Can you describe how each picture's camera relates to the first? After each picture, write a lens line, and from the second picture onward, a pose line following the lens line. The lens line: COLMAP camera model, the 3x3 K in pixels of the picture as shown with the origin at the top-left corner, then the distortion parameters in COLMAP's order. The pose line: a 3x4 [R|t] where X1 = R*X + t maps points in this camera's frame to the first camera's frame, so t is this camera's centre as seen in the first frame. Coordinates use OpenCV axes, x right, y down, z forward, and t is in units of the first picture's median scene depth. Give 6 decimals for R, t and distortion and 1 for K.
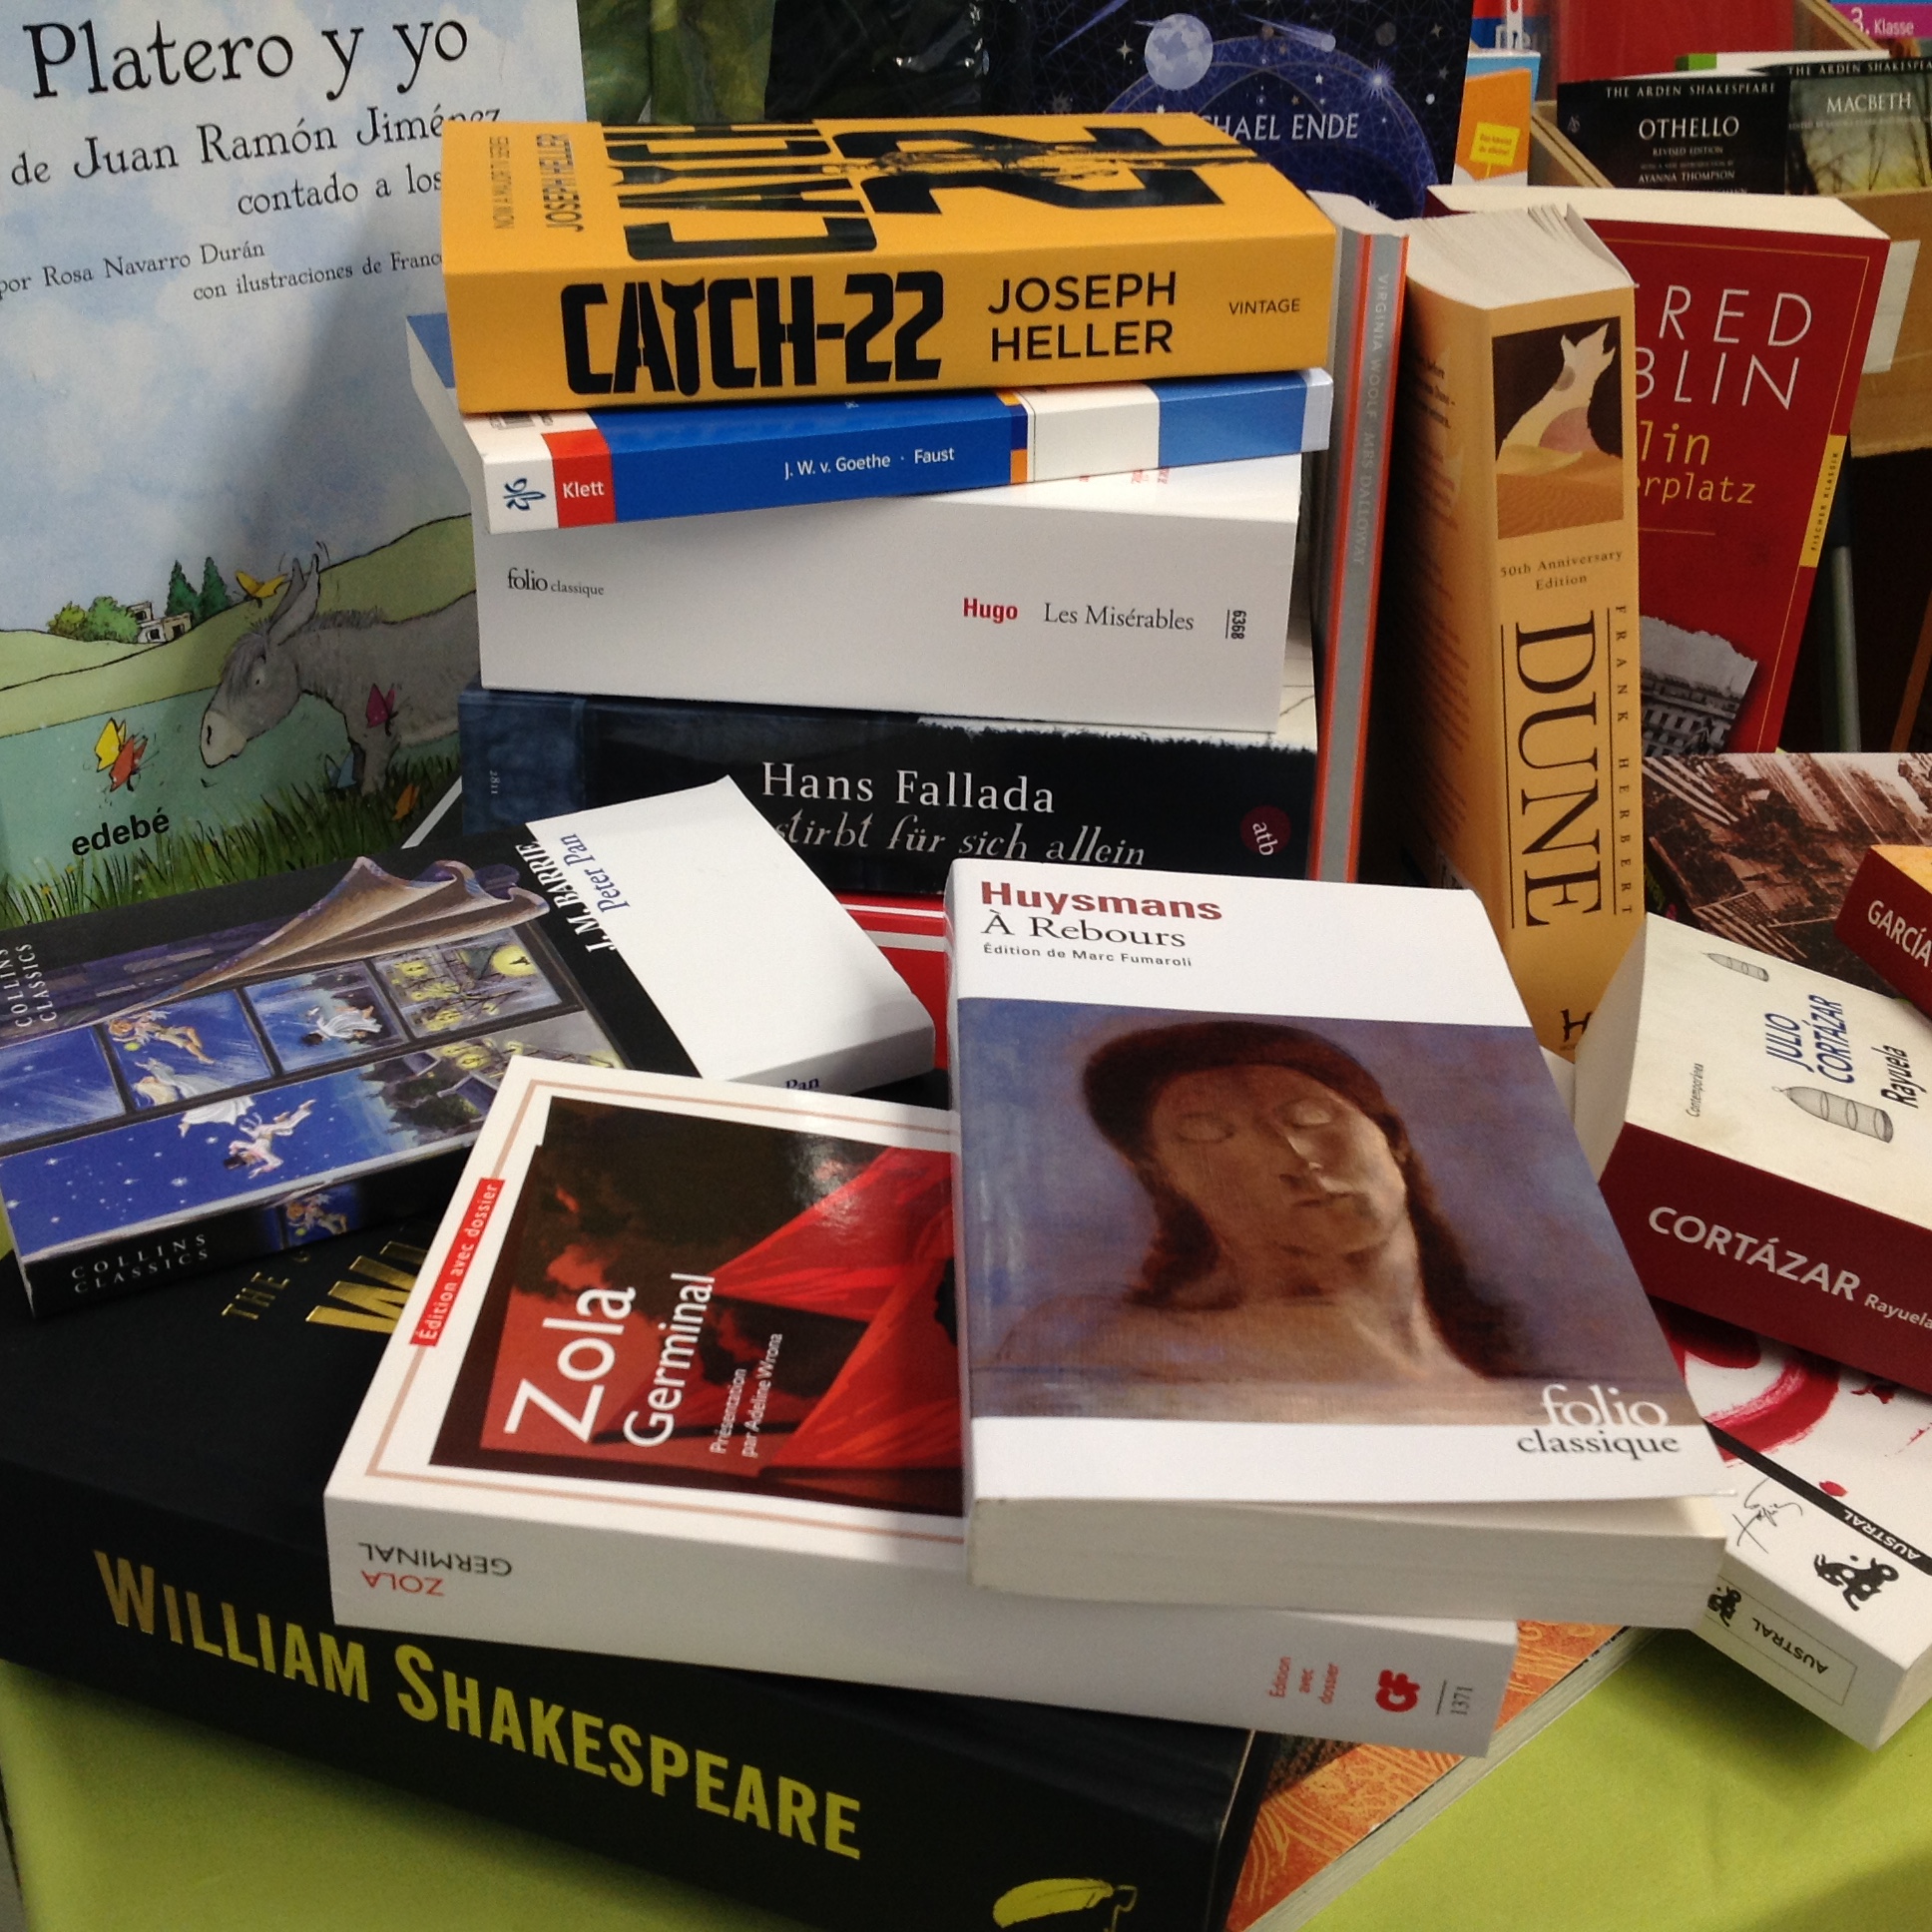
lens RADIAL K [[2504.5, 0, 966.0], [0, 2504.5, 966.0], [0, 0, 1]] dist [0.225457, -0.581533]
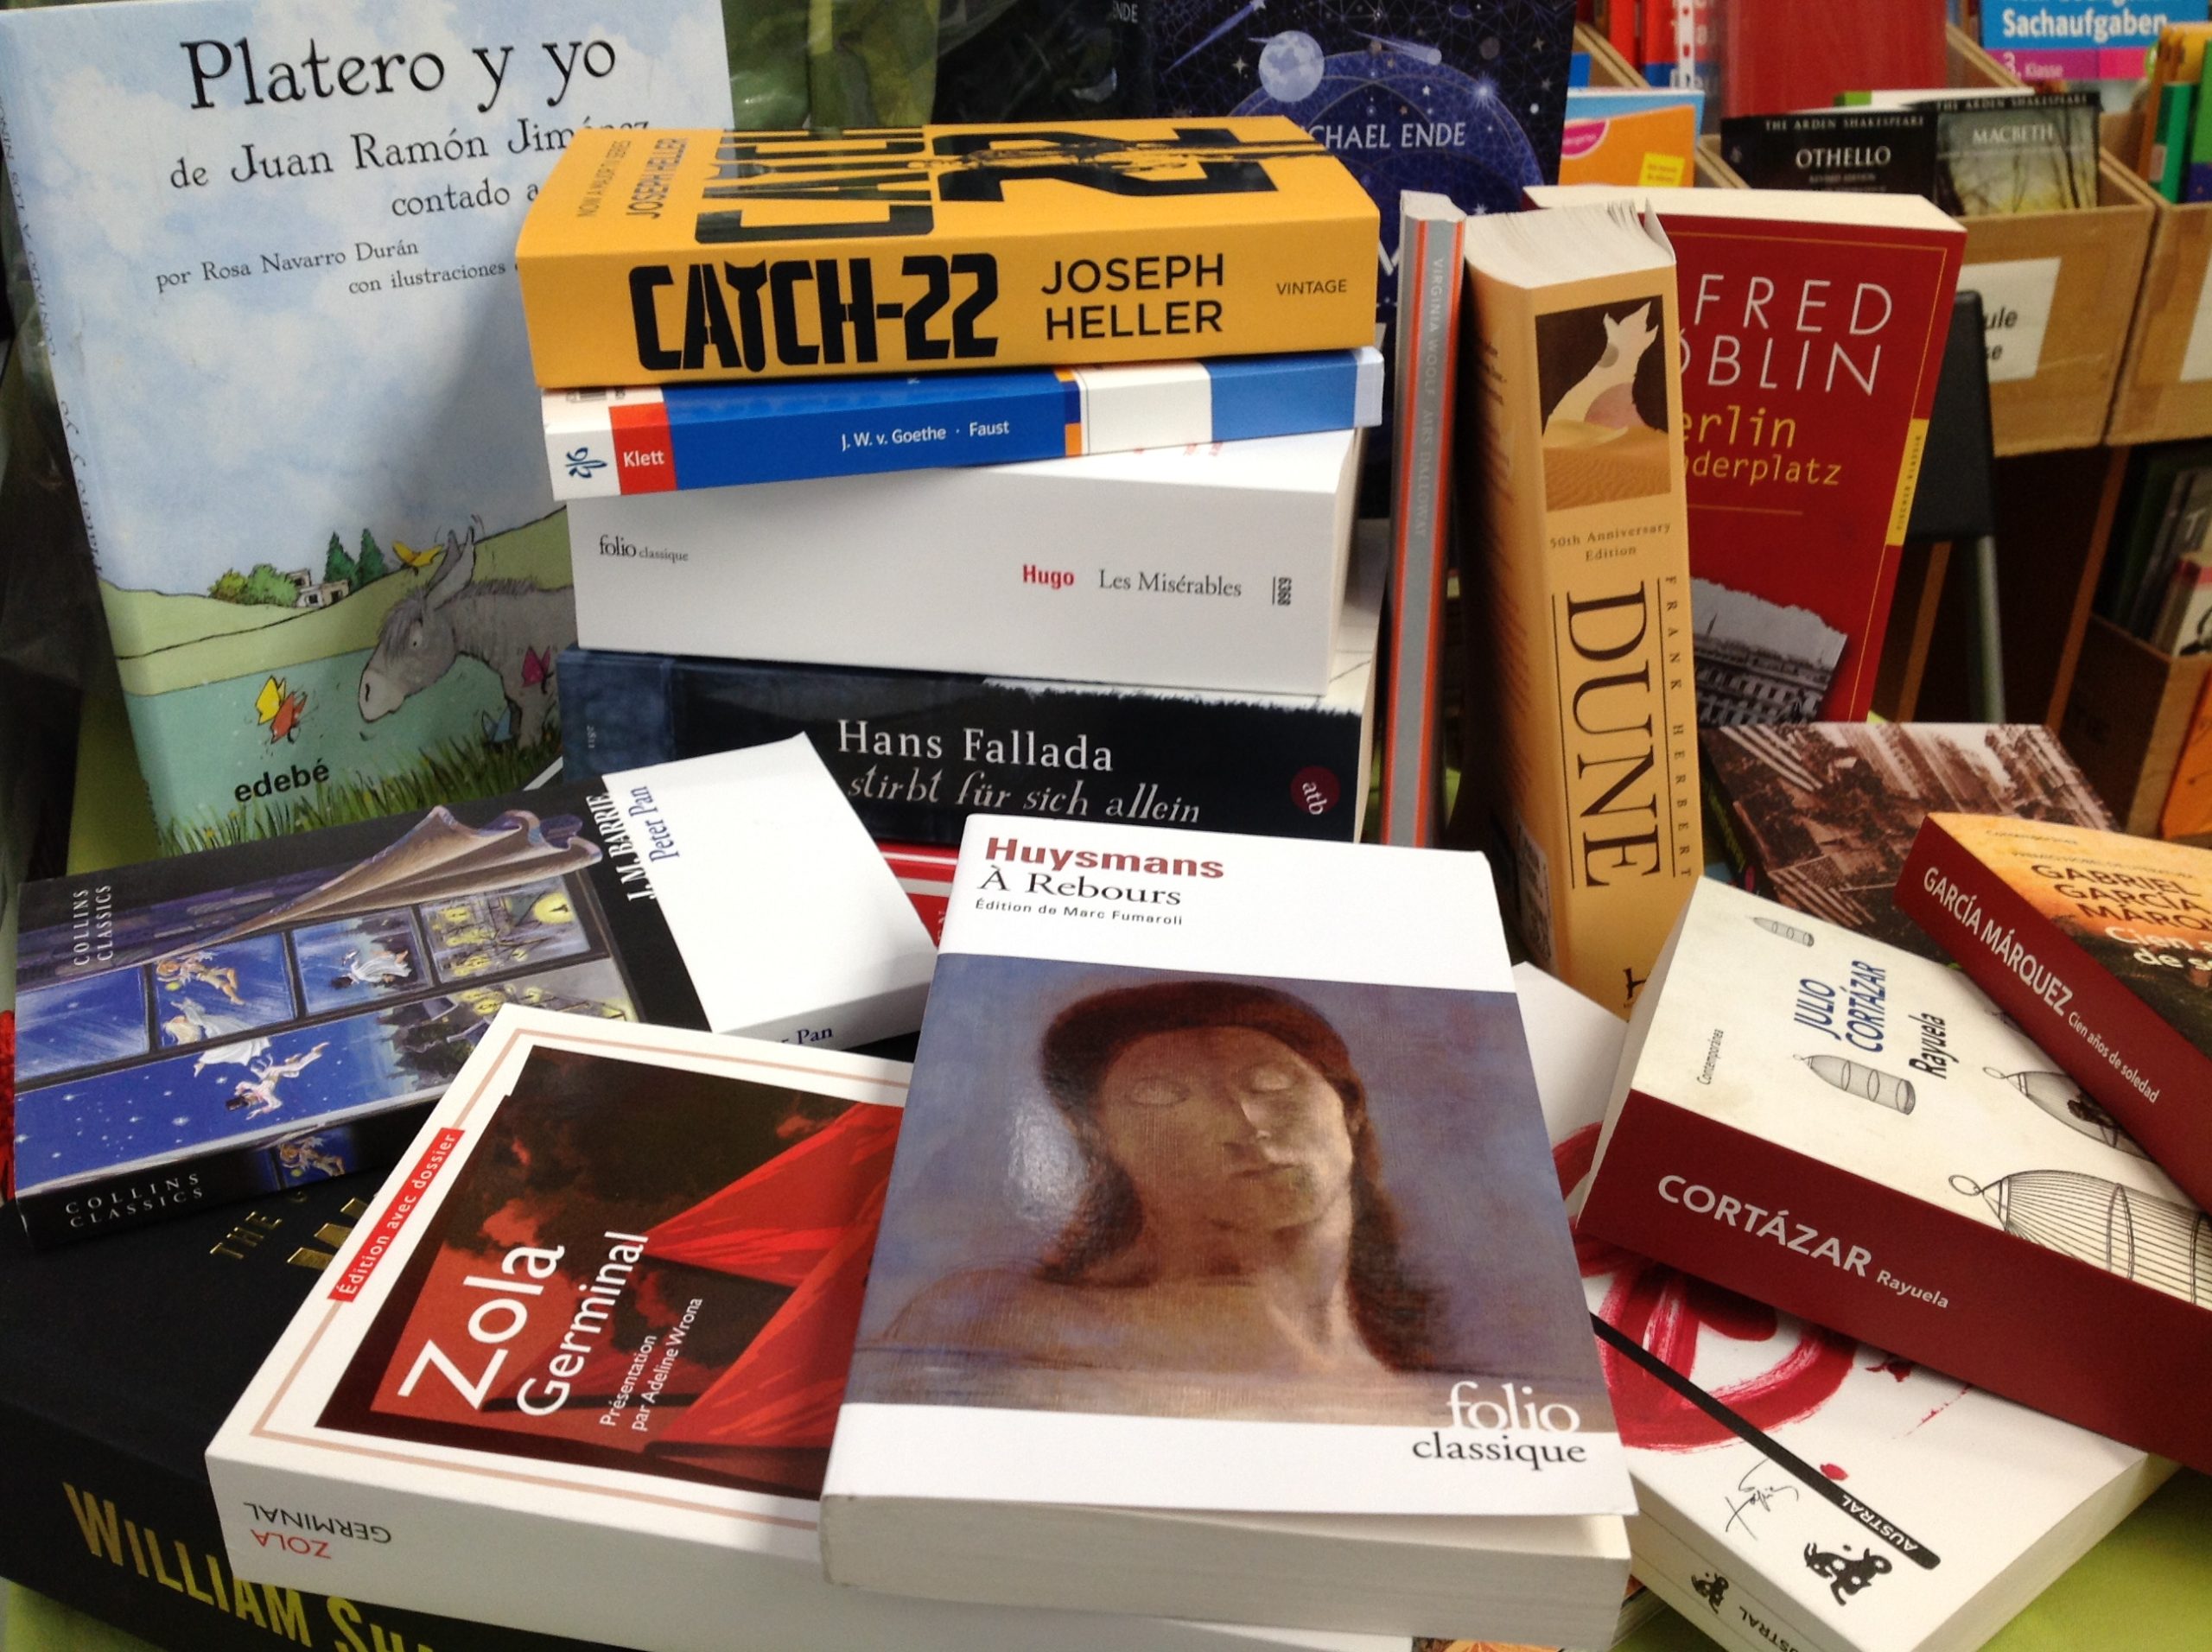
lens RADIAL K [[2151.1, 0, 1106.0], [0, 2151.1, 826.0], [0, 0, 1]] dist [0.199777, -0.516551]
pose [[0.996896, 0.012714, -0.077700, 0.106146], [-0.015427, 0.999289, -0.034416, -0.007802], [0.077207, 0.035508, 0.996383, 0.116283]]
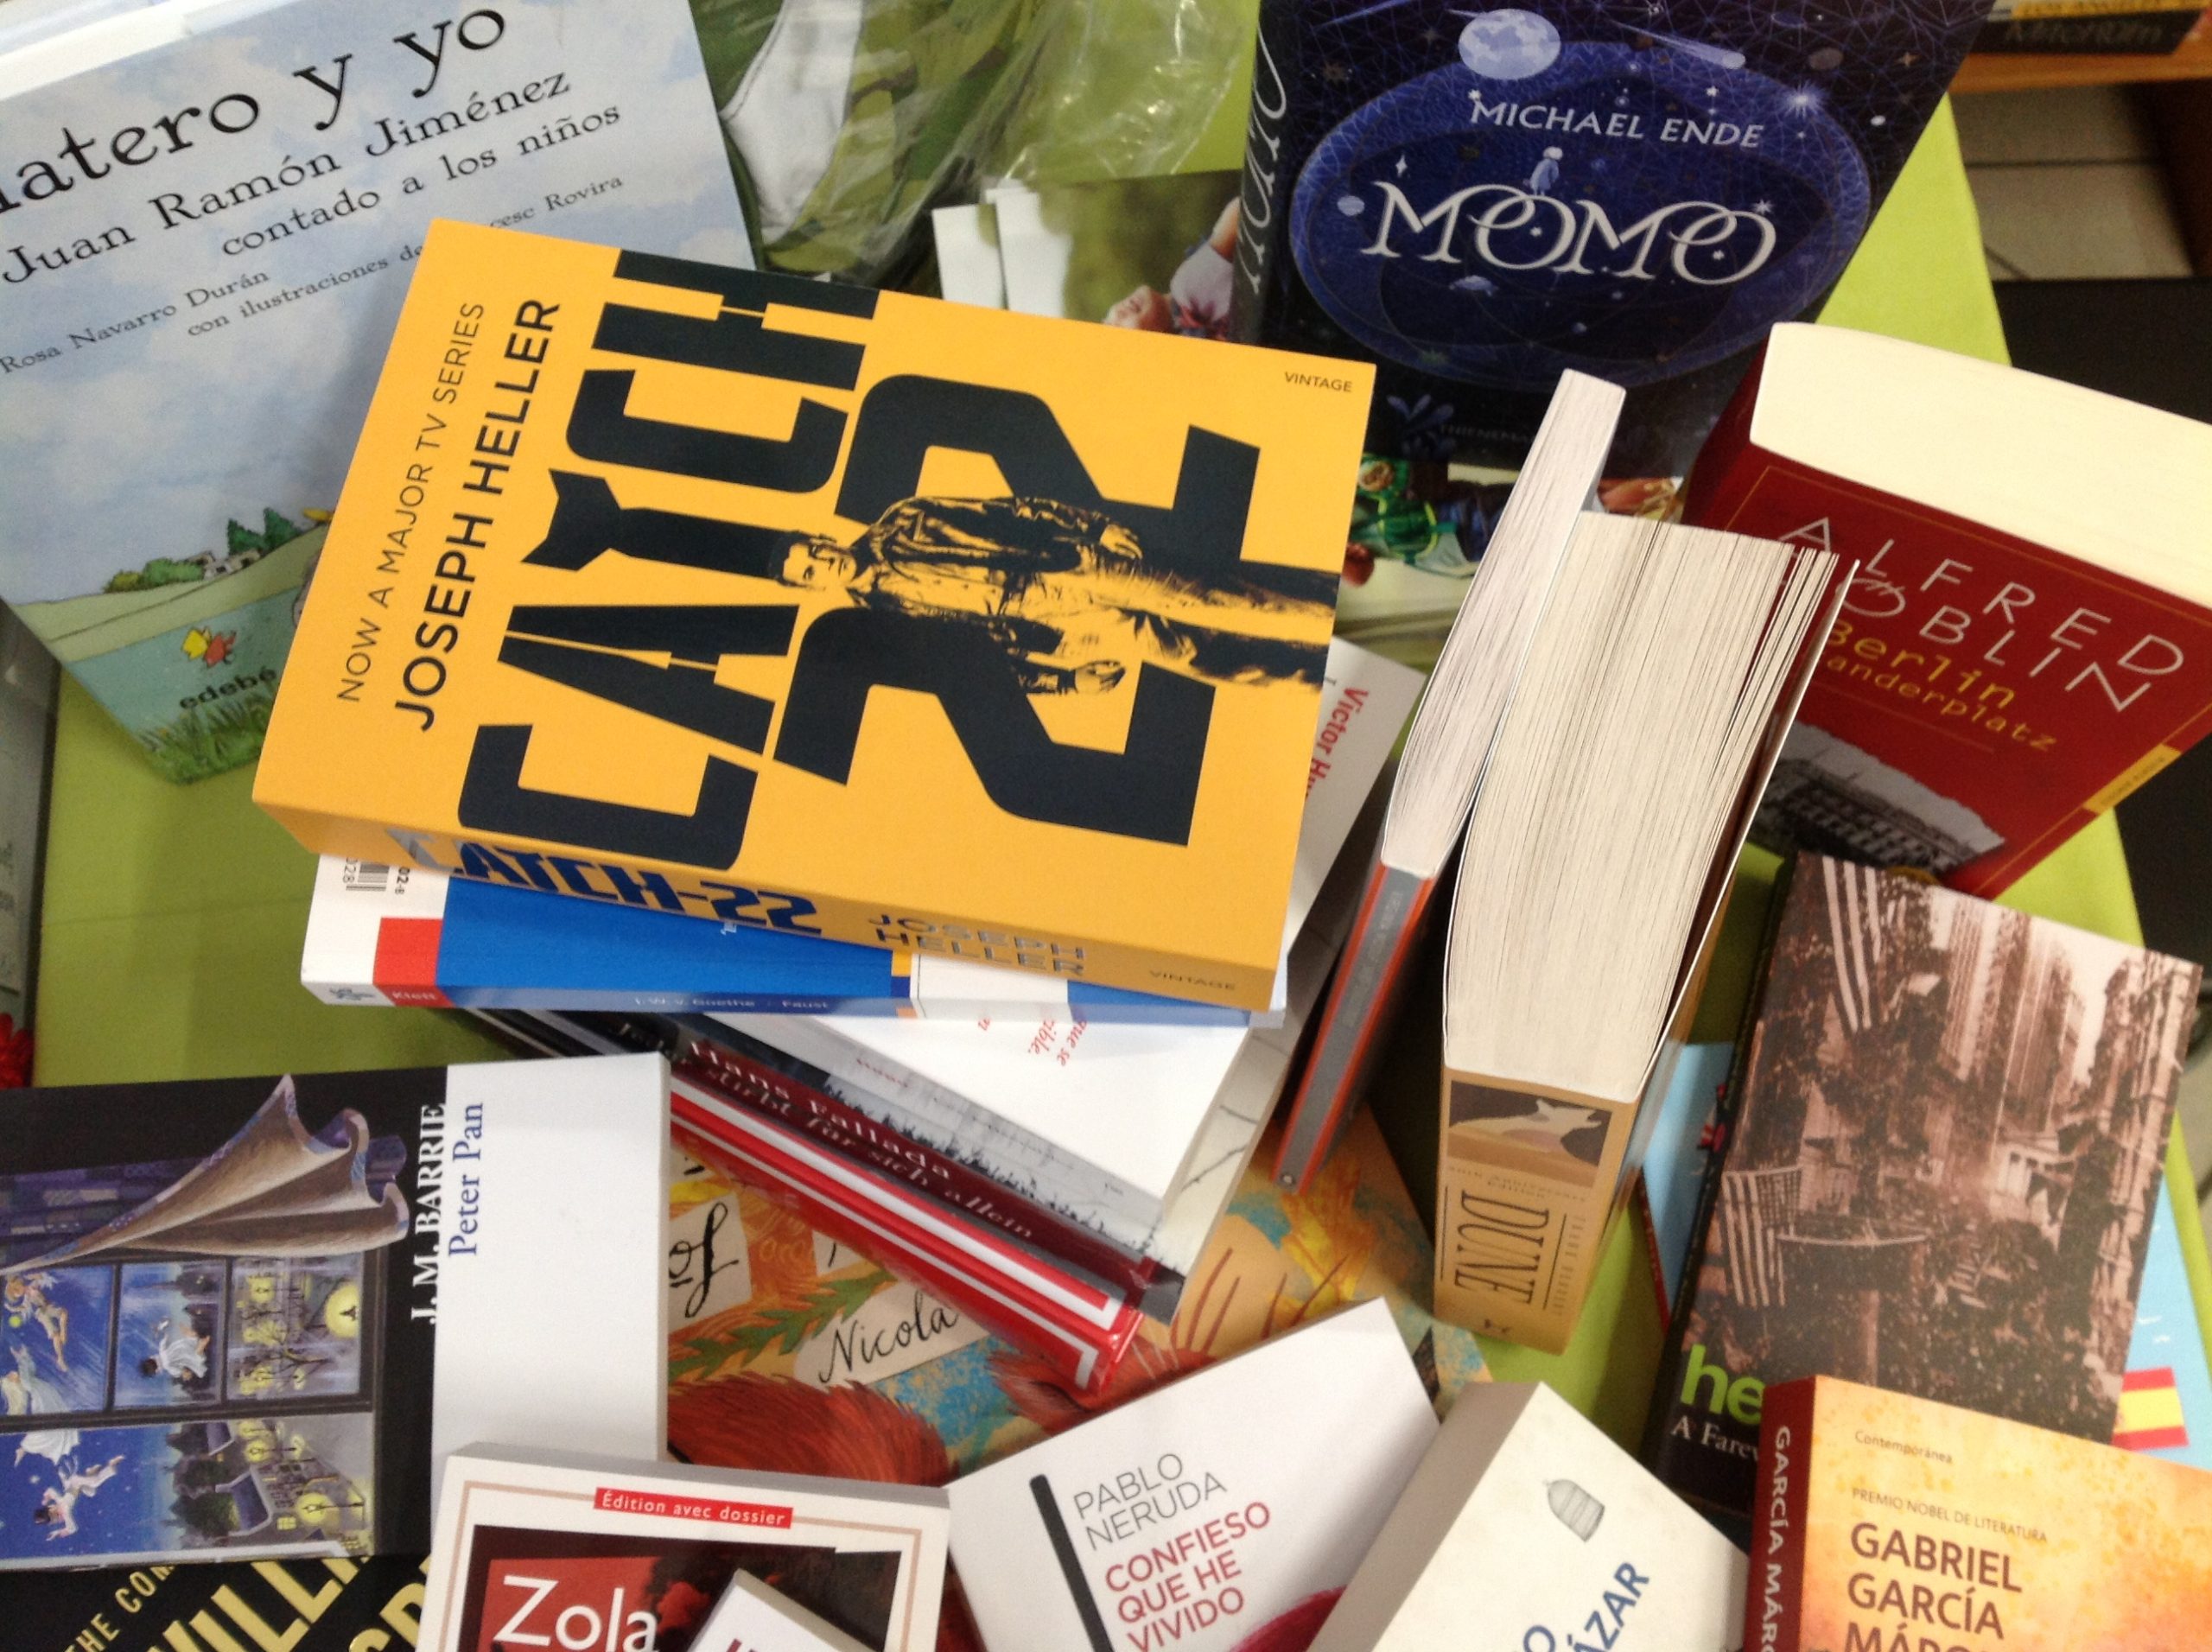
lens RADIAL K [[2174.3, 0, 1106.0], [0, 2174.3, 826.0], [0, 0, 1]] dist [0.092325, -0.231400]
pose [[0.936220, 0.320977, -0.143058, 0.177644], [-0.144963, 0.723594, 0.674831, -0.782943], [0.320121, -0.611052, 0.723974, 0.503593]]
